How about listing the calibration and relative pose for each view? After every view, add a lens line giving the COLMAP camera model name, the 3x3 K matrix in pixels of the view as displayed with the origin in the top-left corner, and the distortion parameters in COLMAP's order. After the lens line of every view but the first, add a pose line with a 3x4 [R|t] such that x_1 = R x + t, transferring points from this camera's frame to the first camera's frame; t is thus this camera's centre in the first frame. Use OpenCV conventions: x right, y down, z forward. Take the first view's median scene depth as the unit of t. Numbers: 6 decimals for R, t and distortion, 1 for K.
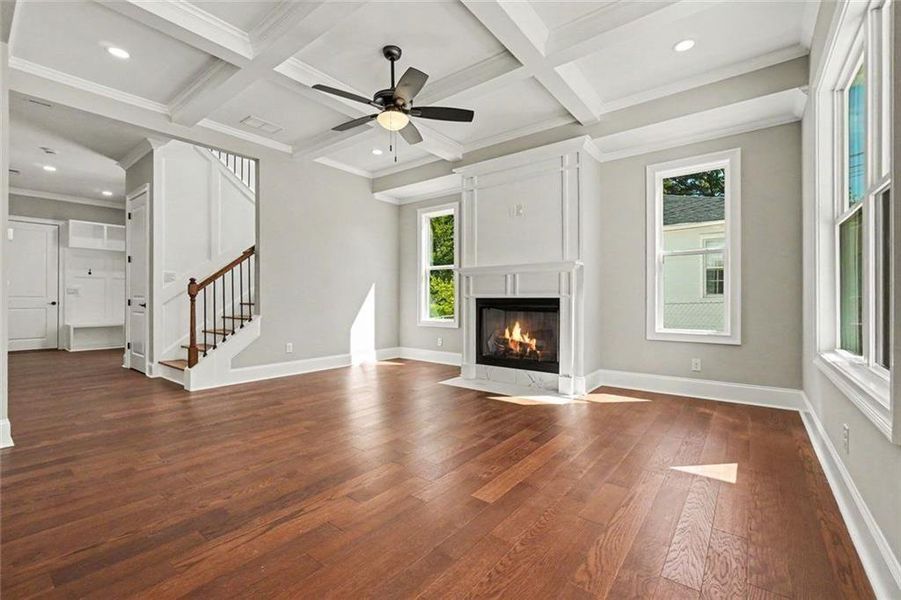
lens RADIAL K [[392.4, 0, 449.7], [0, 392.4, 298.5], [0, 0, 1]] dist [0.023839, 0.000567]
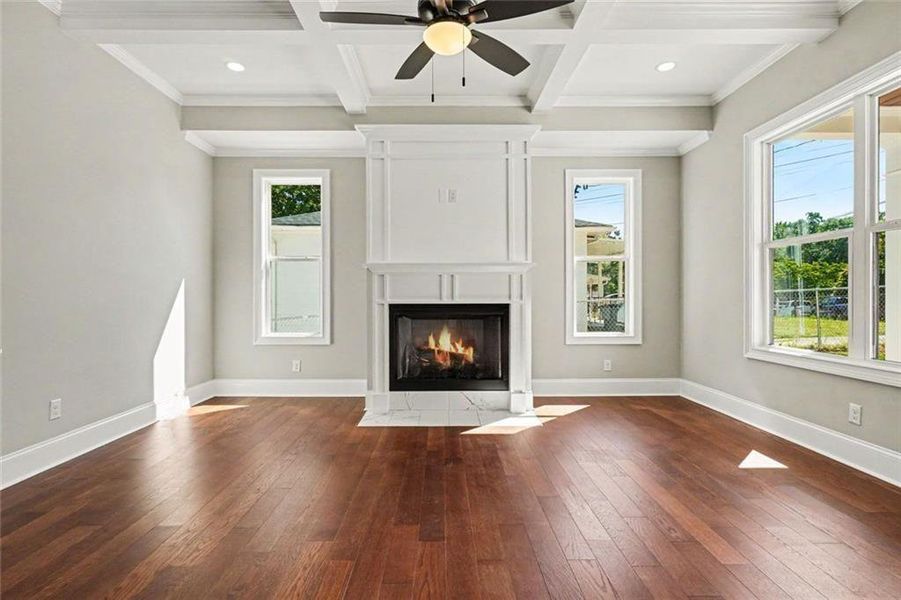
lens RADIAL K [[453.1, 0, 446.3], [0, 453.1, 301.5], [0, 0, 1]] dist [0.010091, 0.000107]
pose [[0.788061, -0.007494, 0.615551, -0.413379], [0.001923, 0.999951, 0.009712, -0.015292], [-0.615594, -0.006470, 0.788037, 0.270027]]
